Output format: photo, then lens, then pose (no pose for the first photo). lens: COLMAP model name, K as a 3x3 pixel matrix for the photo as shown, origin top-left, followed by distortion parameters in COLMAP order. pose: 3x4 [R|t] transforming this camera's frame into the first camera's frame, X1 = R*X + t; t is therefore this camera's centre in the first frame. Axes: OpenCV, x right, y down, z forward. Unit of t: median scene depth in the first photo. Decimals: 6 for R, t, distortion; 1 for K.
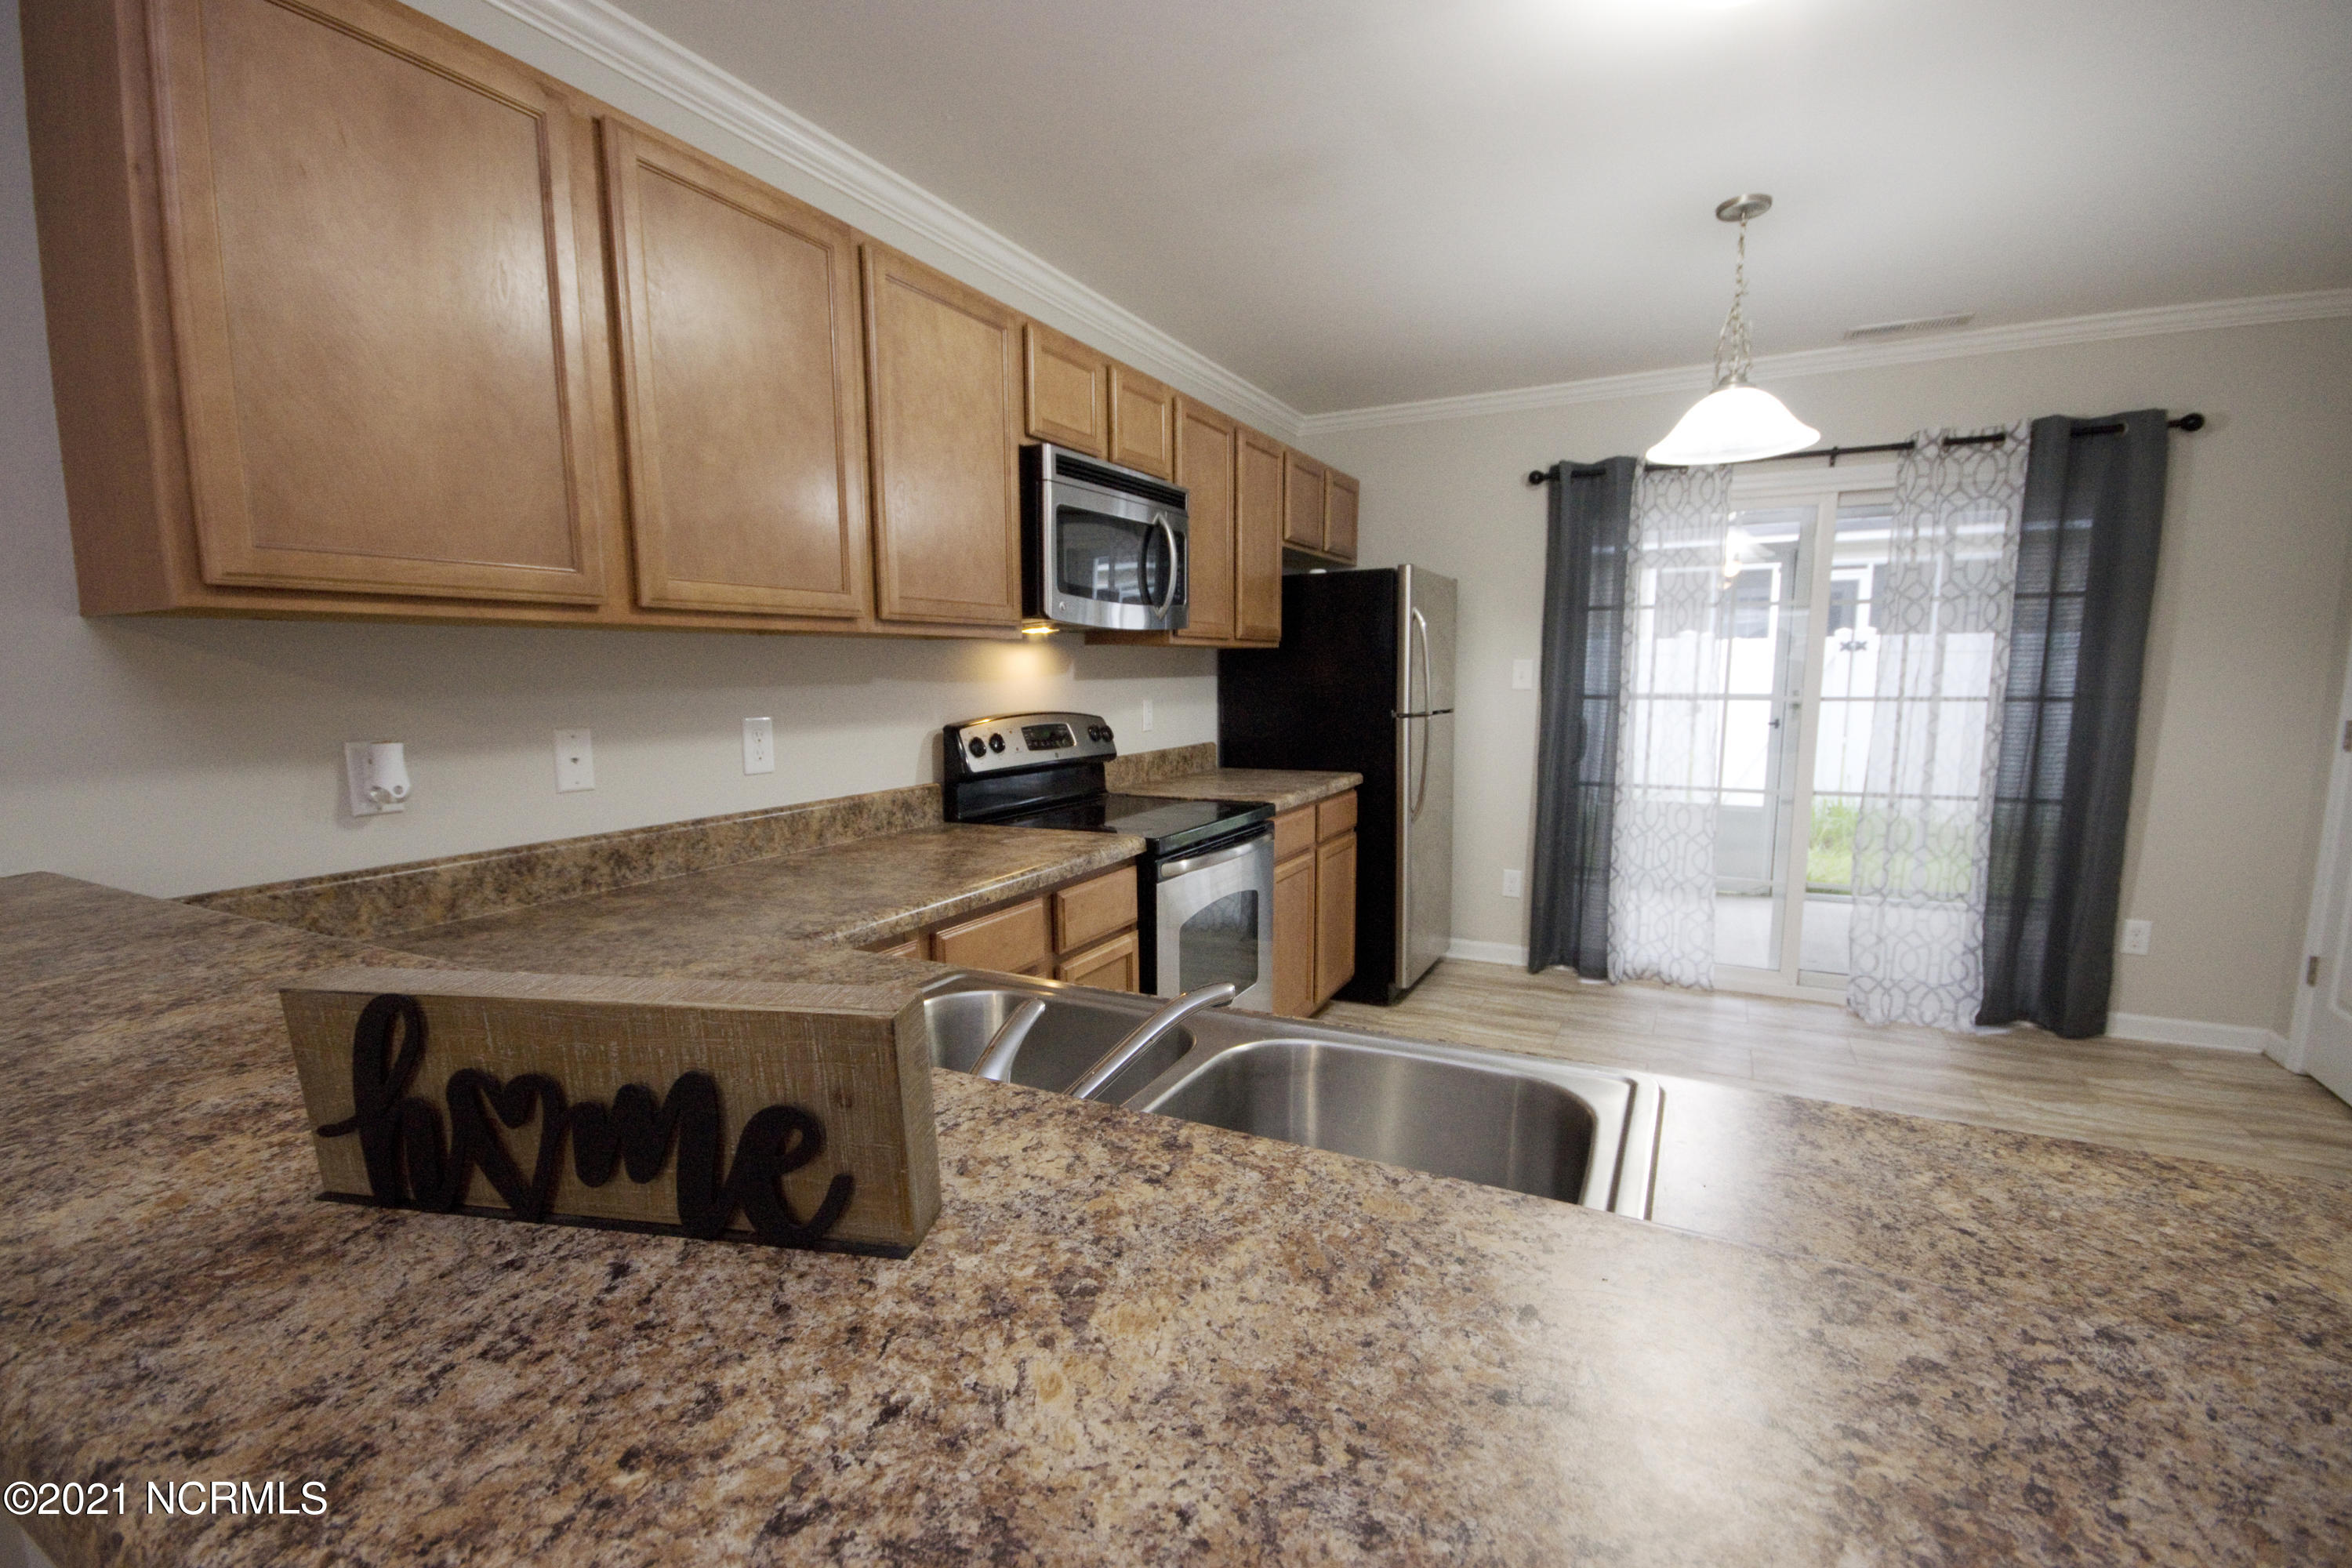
lens RADIAL K [[1029.8, 0, 1144.1], [0, 1029.8, 816.7], [0, 0, 1]] dist [-0.001544, -0.005936]
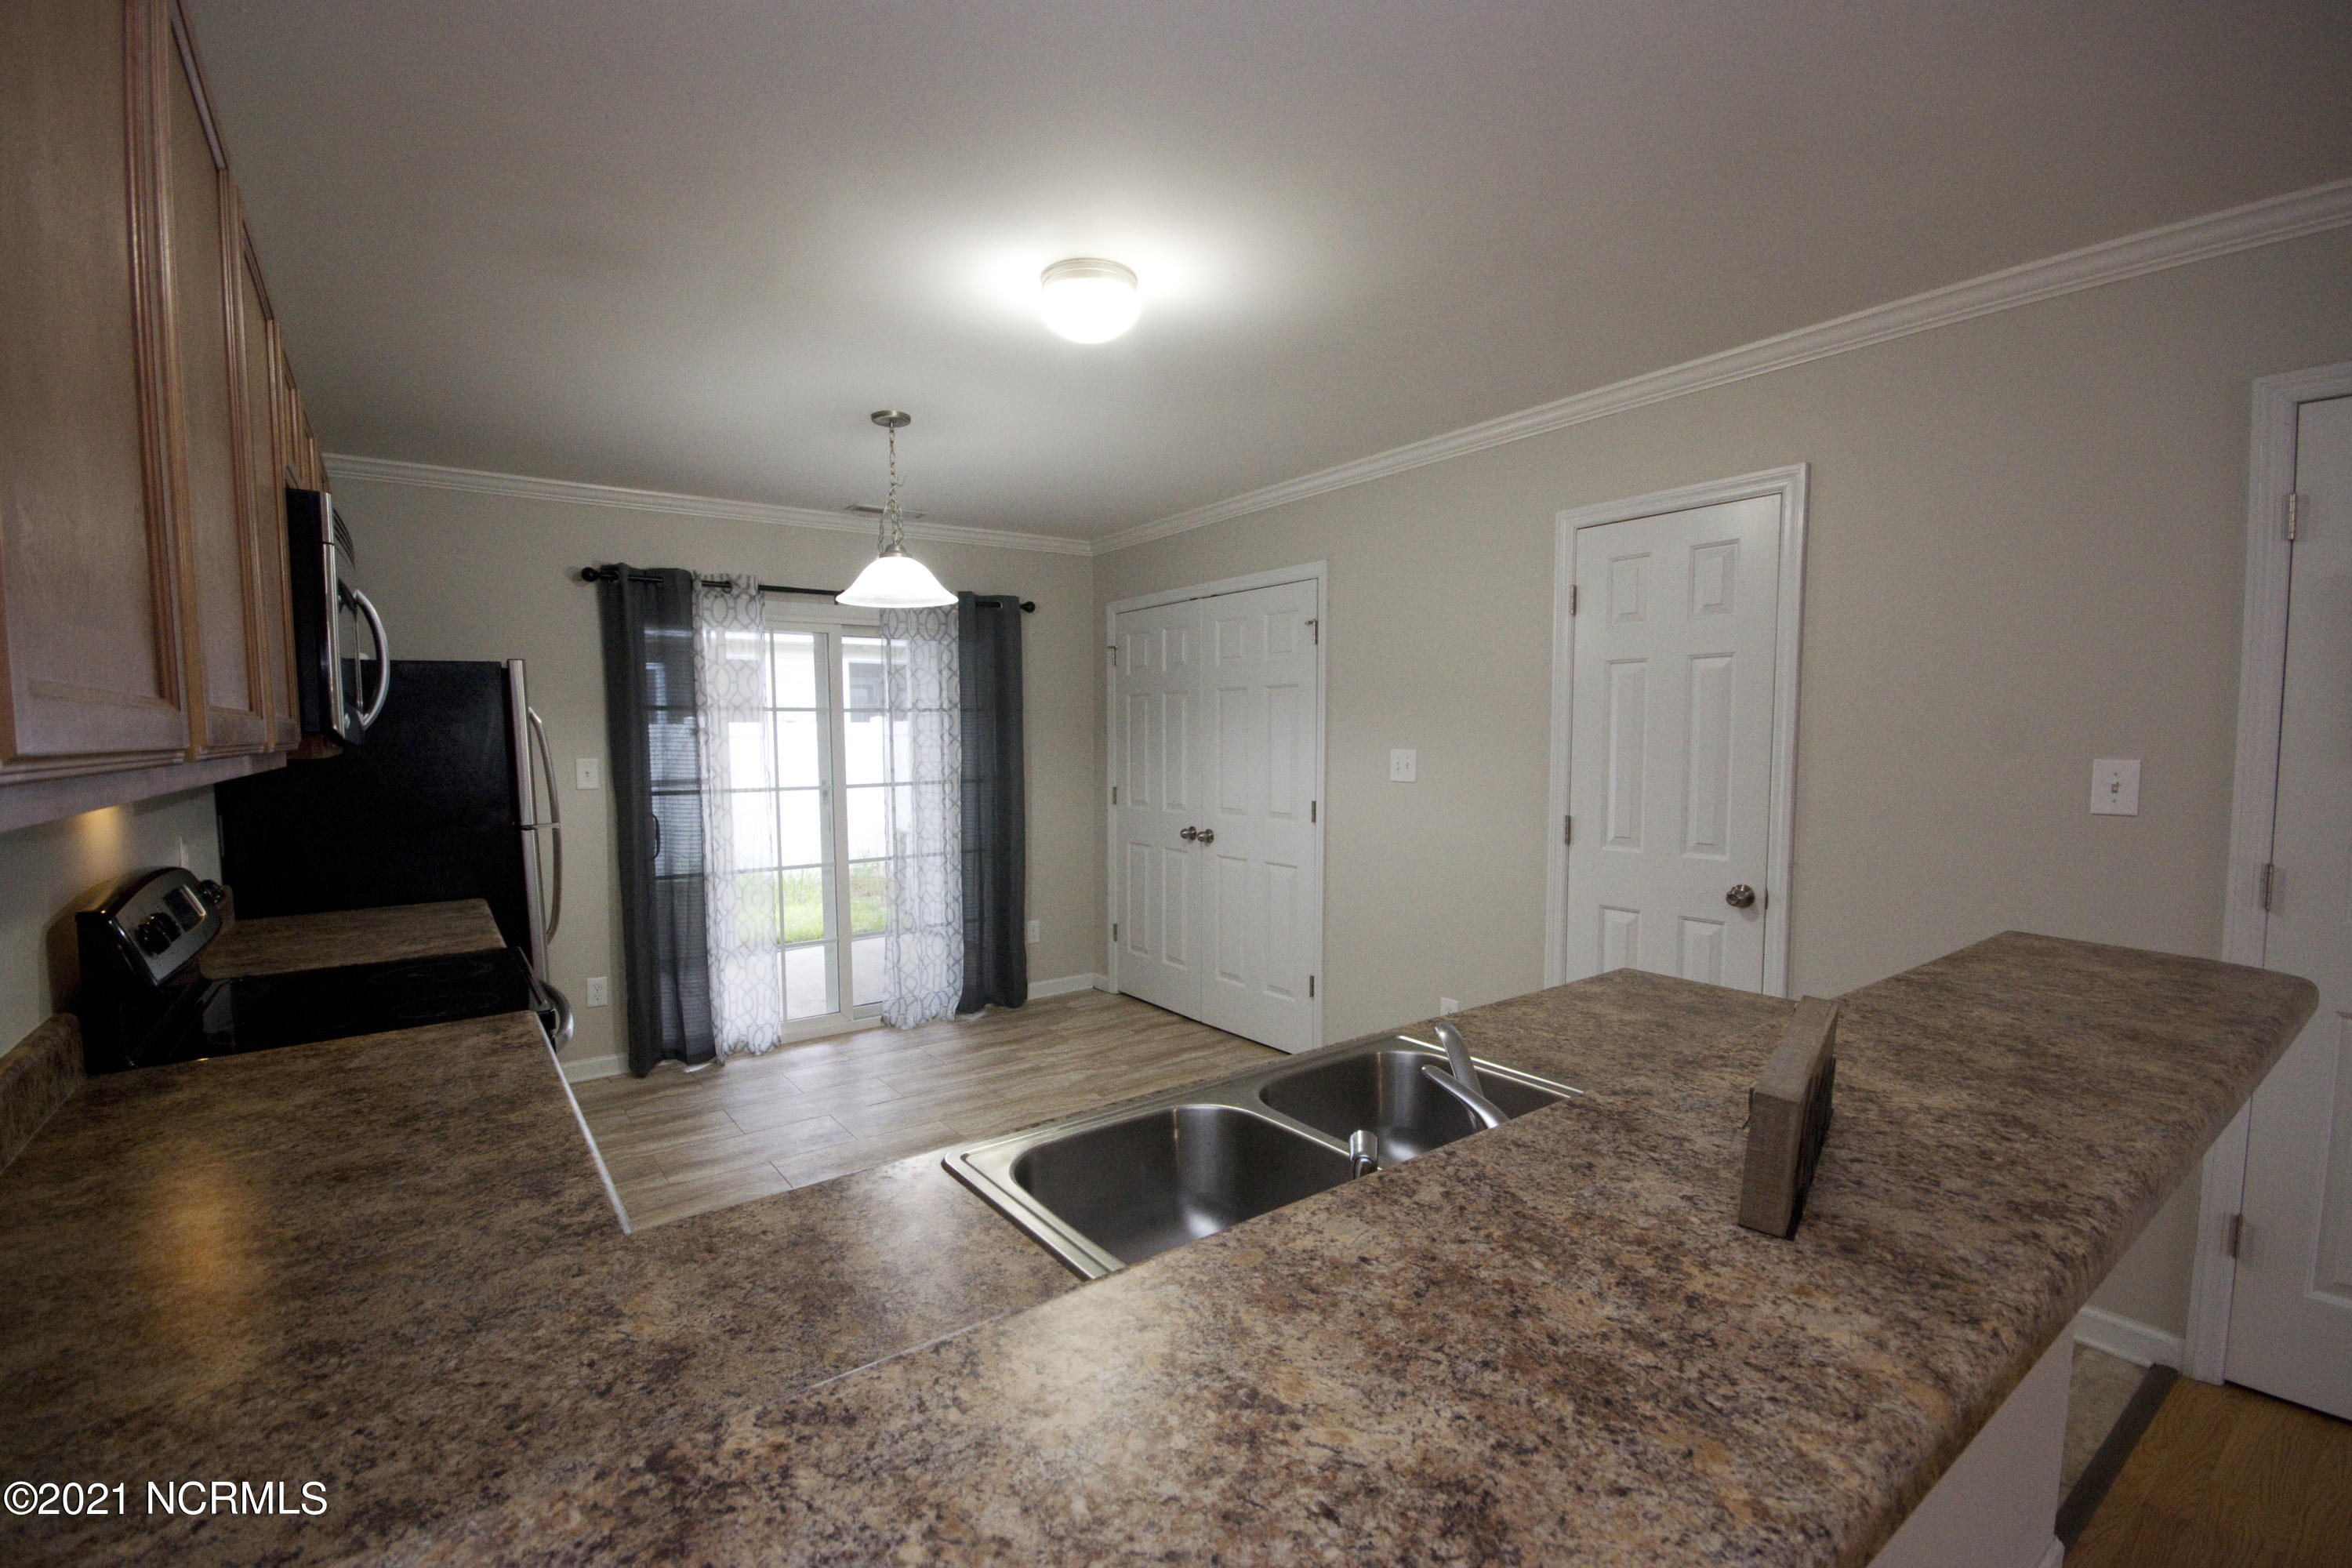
lens RADIAL K [[1029.8, 0, 1152.4], [0, 1029.8, 803.3], [0, 0, 1]] dist [-0.001544, -0.005936]
pose [[0.428338, -0.059240, 0.901675, -0.346529], [0.131508, 0.991312, 0.002656, -0.055005], [-0.893998, 0.117439, 0.432407, 0.149387]]
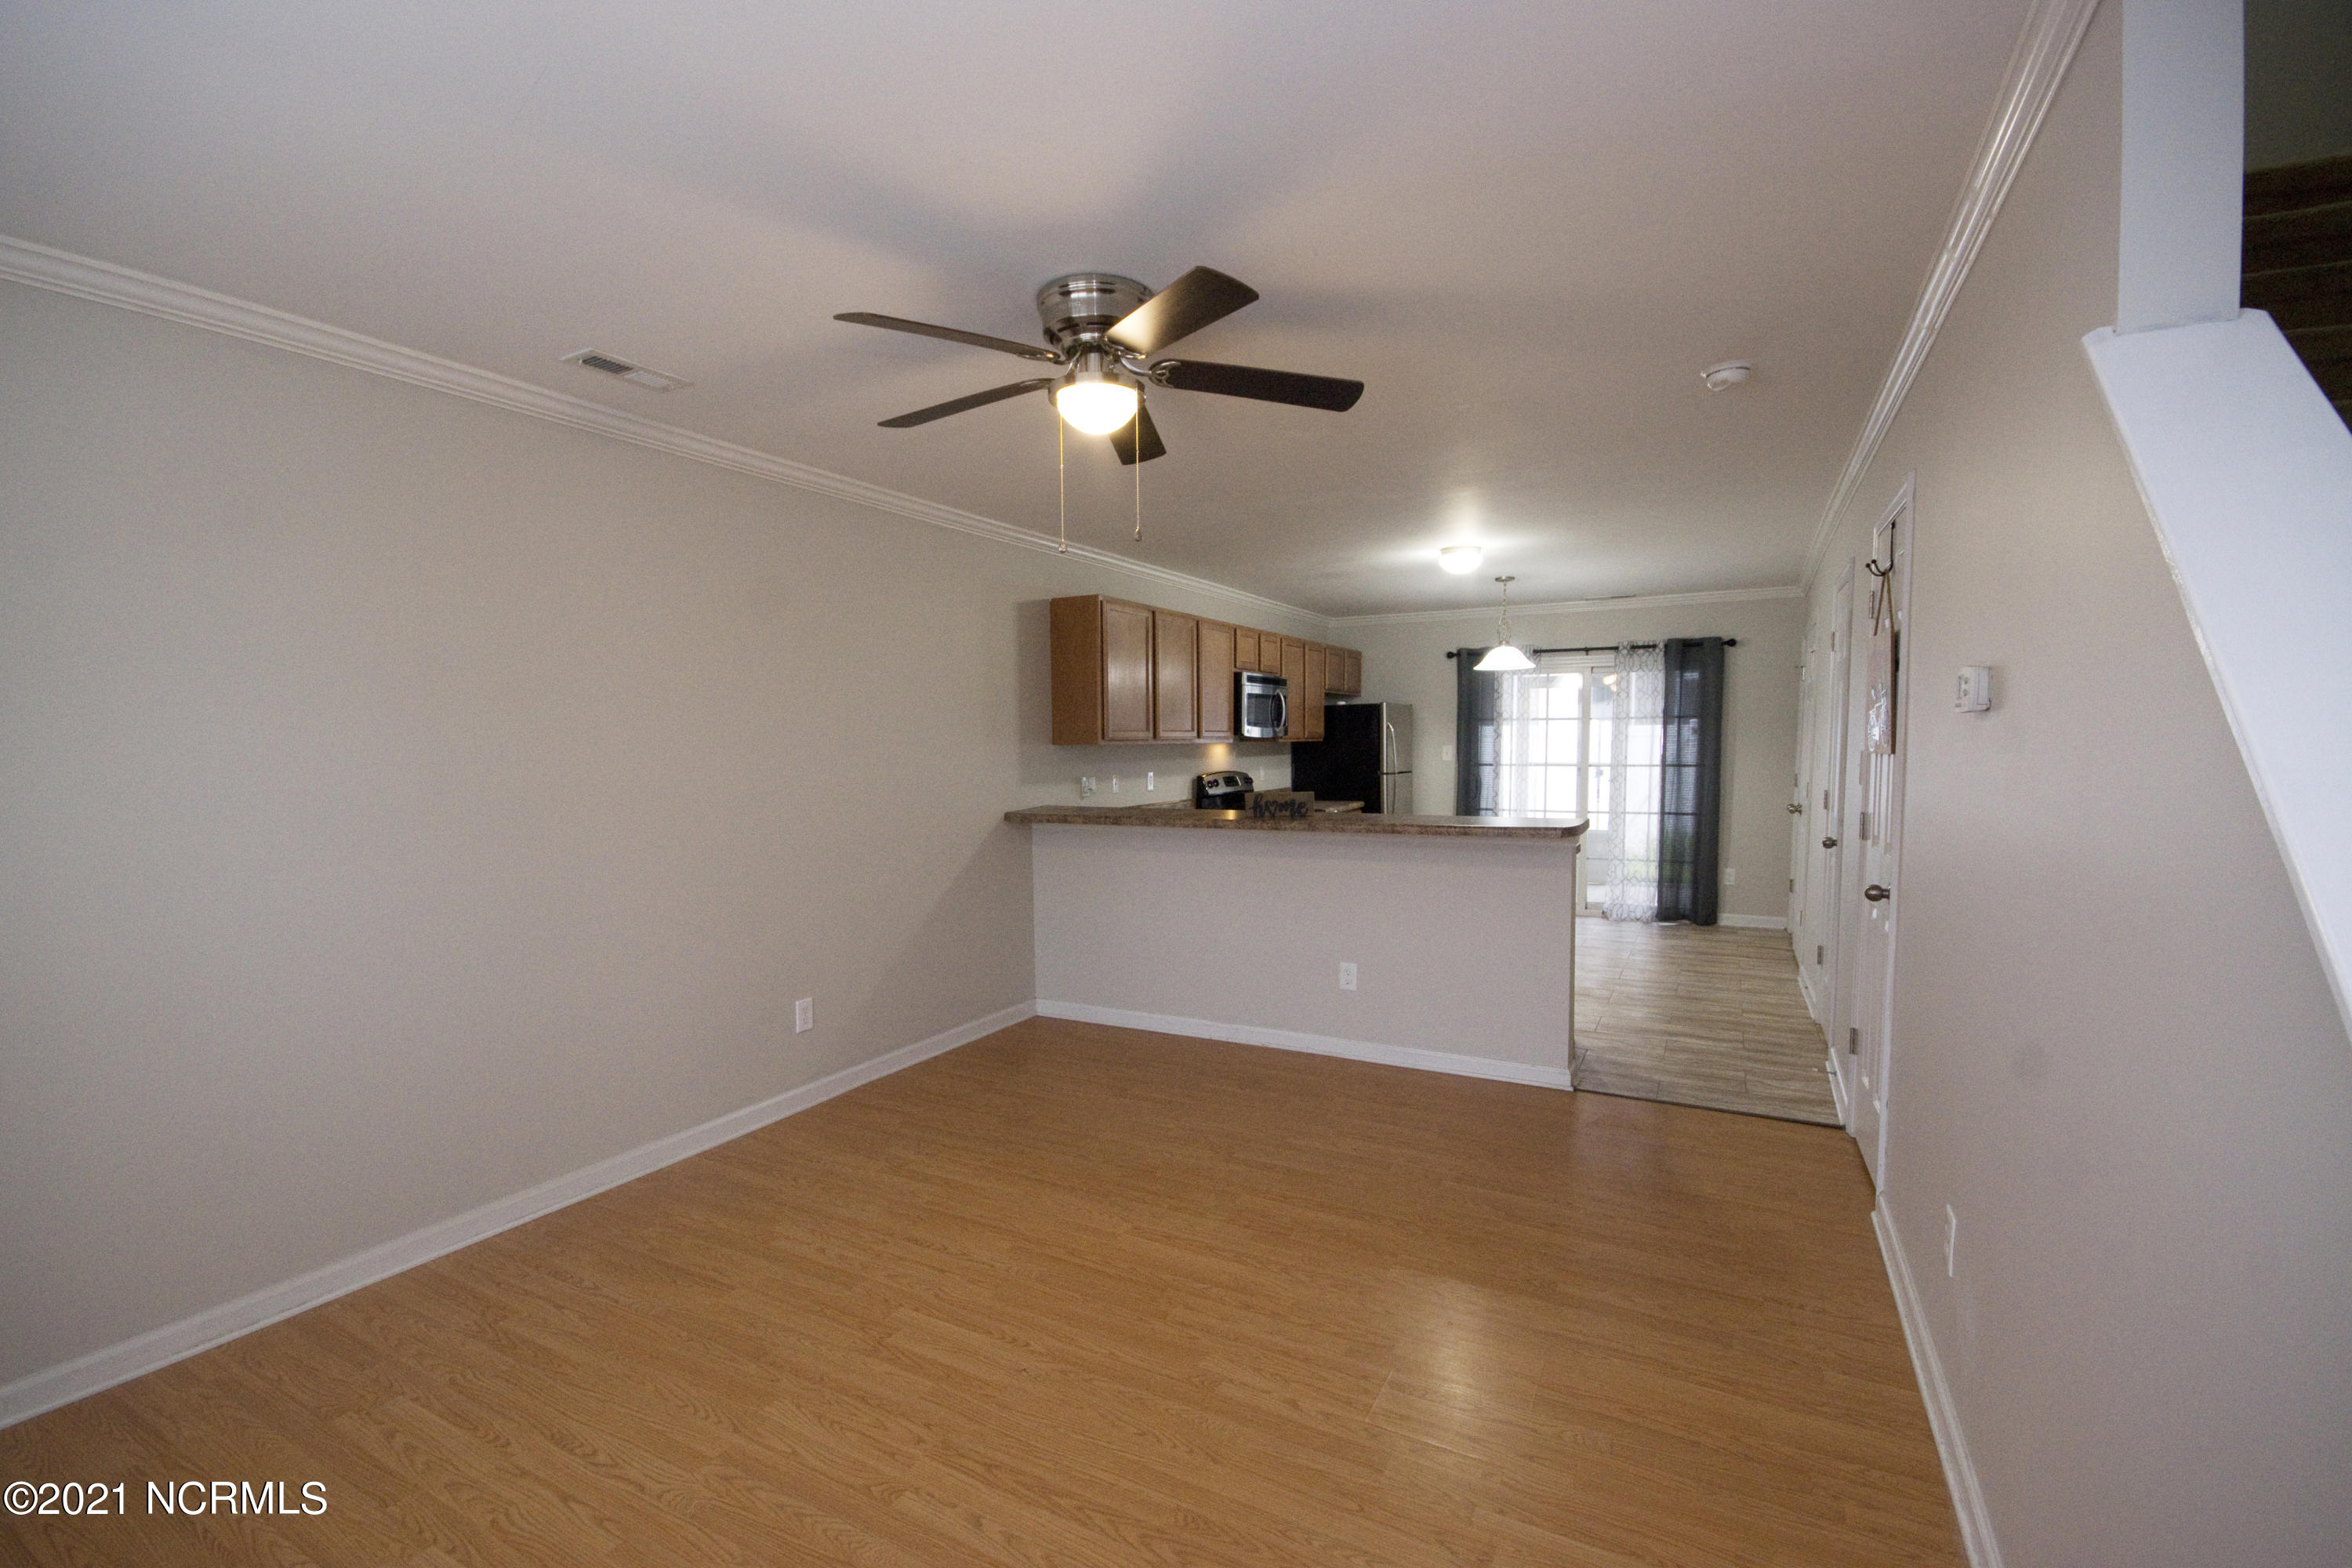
lens RADIAL K [[1029.8, 0, 1153.7], [0, 1029.8, 809.6], [0, 0, 1]] dist [-0.001544, -0.005936]
pose [[0.999990, 0.000805, -0.004375, -0.219826], [-0.001119, 0.997386, -0.072254, 0.135353], [0.004306, 0.072258, 0.997377, -1.158876]]
